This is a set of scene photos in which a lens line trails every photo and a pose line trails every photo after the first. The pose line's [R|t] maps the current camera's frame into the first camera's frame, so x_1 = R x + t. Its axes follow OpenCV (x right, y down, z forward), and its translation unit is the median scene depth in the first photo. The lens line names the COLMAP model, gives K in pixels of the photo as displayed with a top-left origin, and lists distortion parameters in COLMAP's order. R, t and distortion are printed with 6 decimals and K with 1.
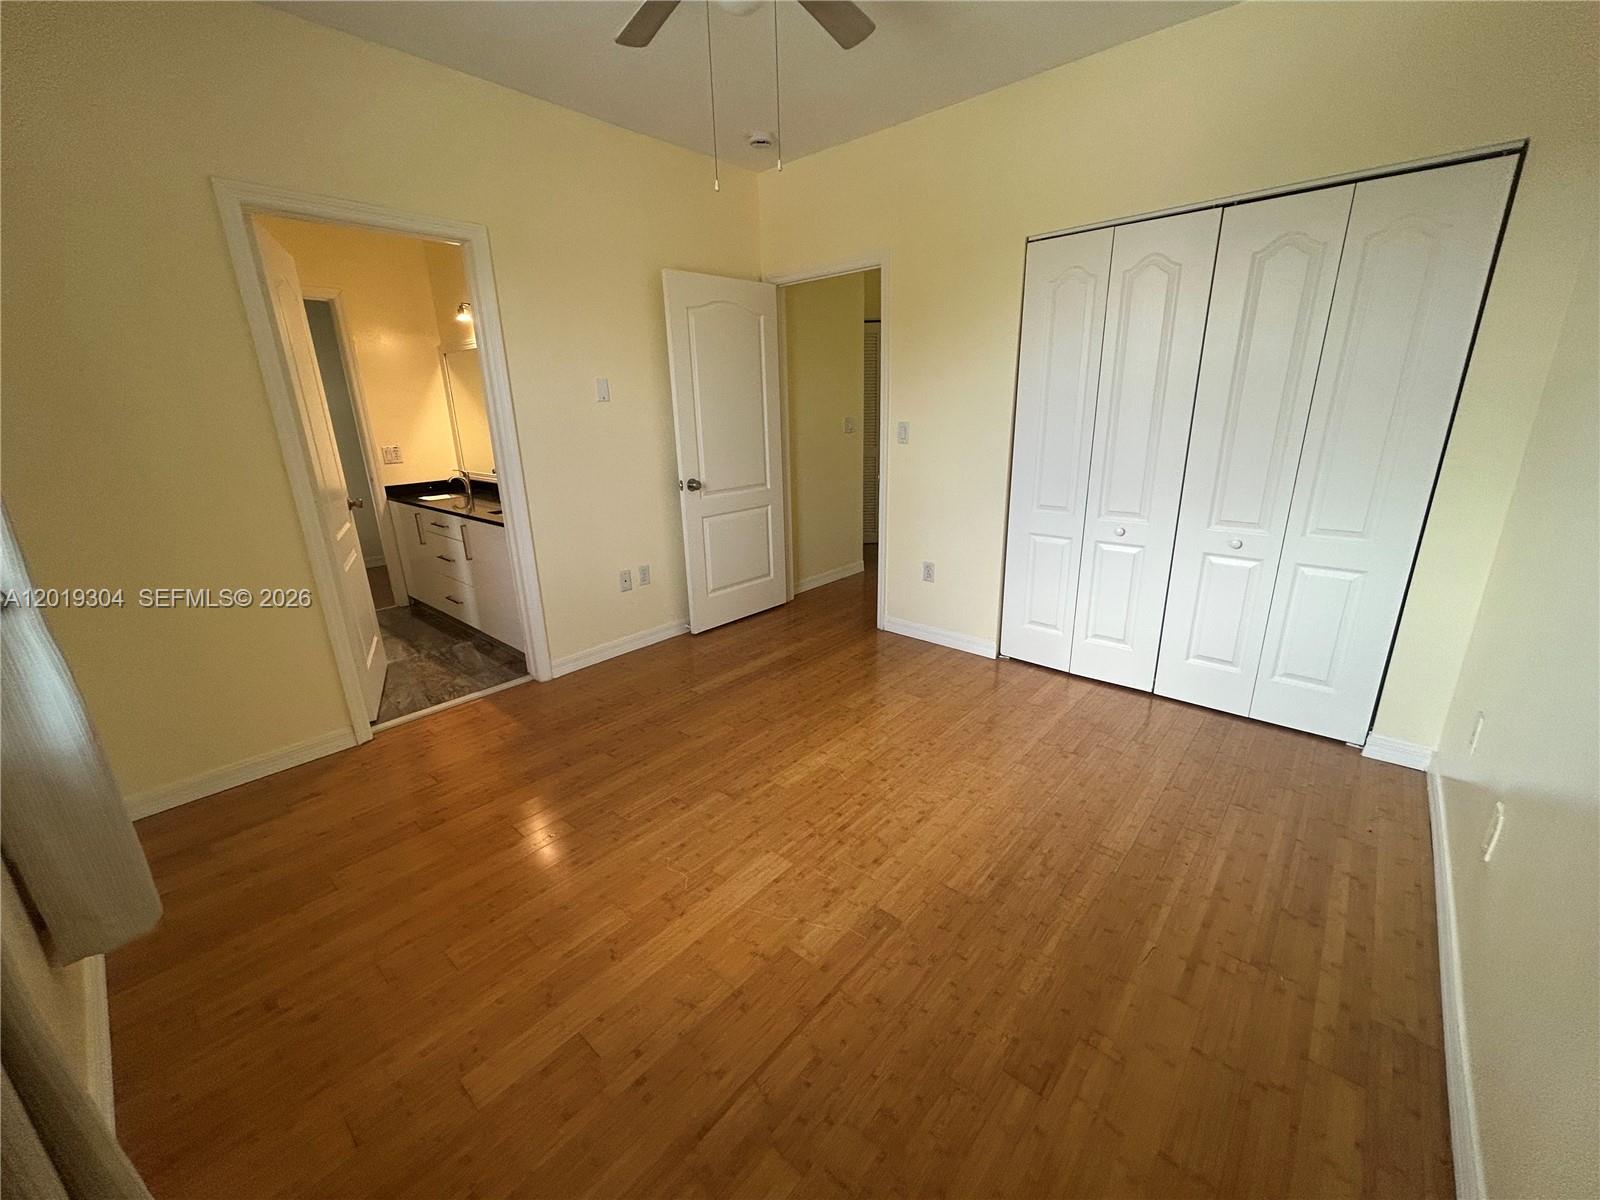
lens RADIAL K [[638.3, 0, 797.3], [0, 638.3, 599.8], [0, 0, 1]] dist [0.002394, 0.000467]
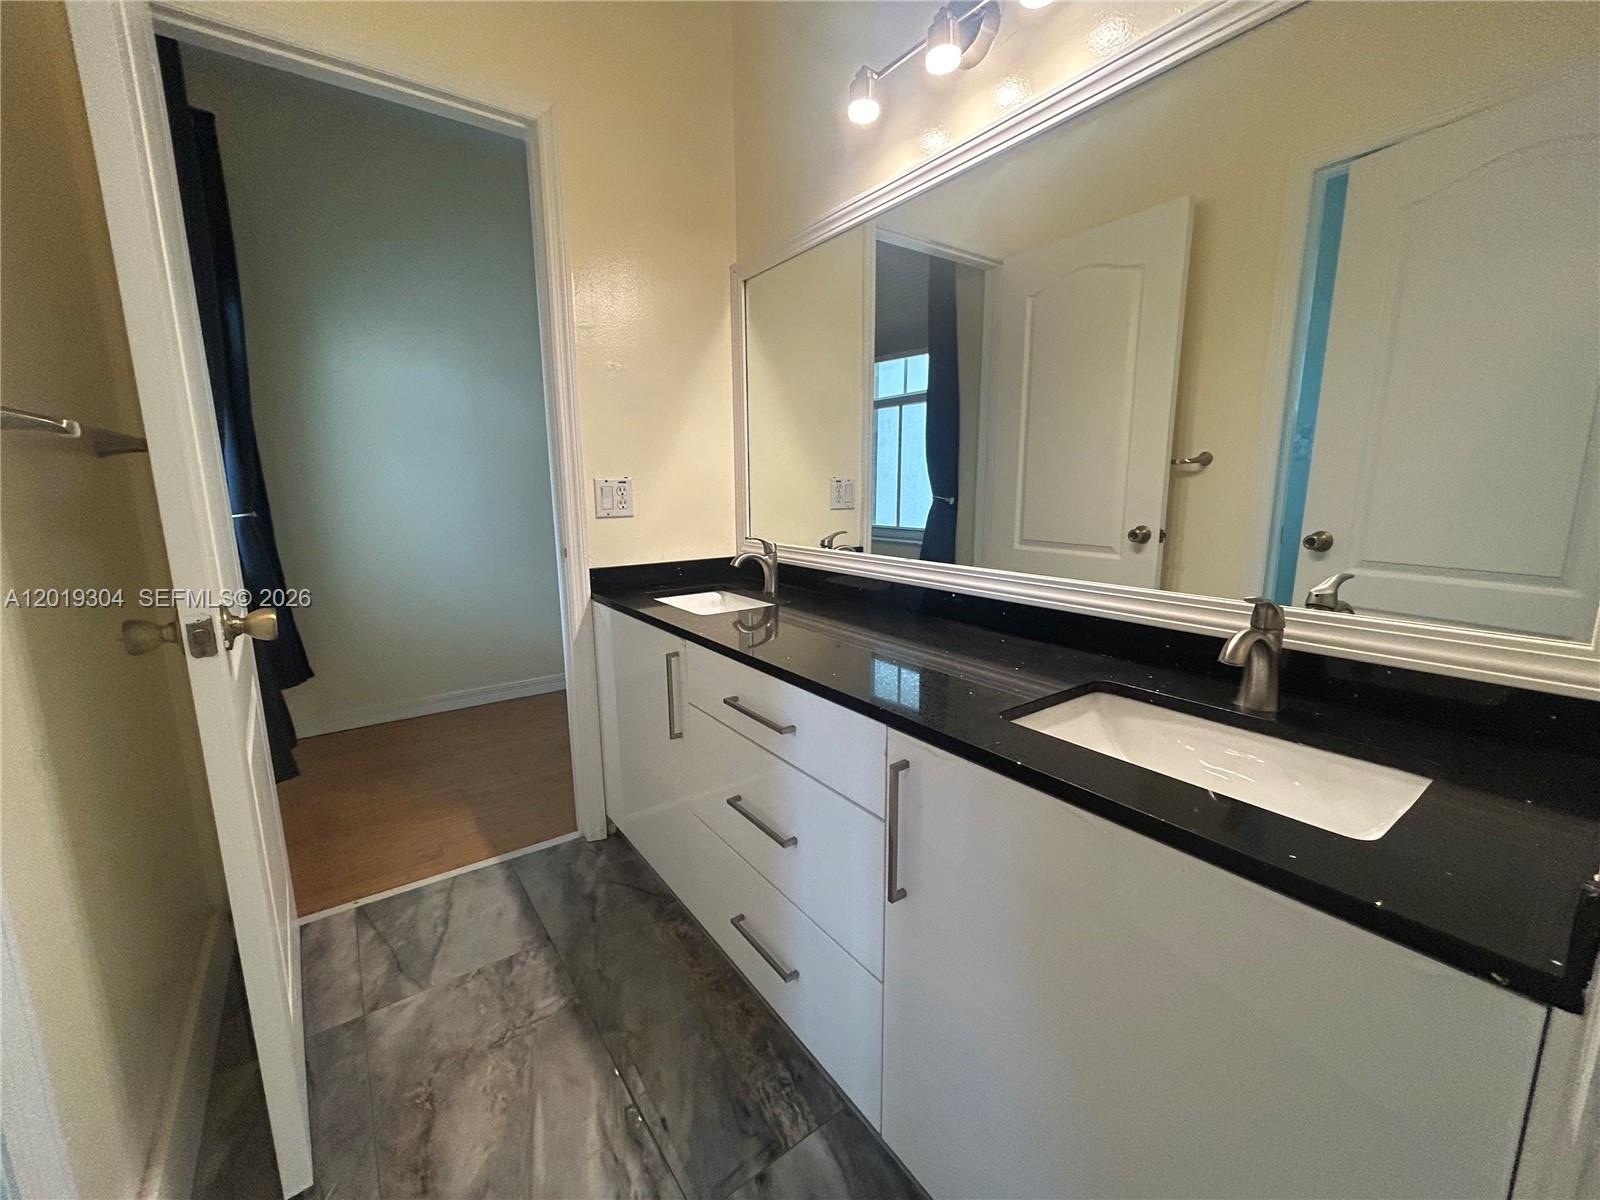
lens RADIAL K [[649.4, 0, 799.9], [0, 649.4, 598.0], [0, 0, 1]] dist [-0.000221, 0.000445]
pose [[0.977332, 0.057456, -0.203766, -0.413219], [-0.081214, 0.990584, -0.110216, -0.120208], [0.195515, 0.124266, 0.972796, 0.599334]]
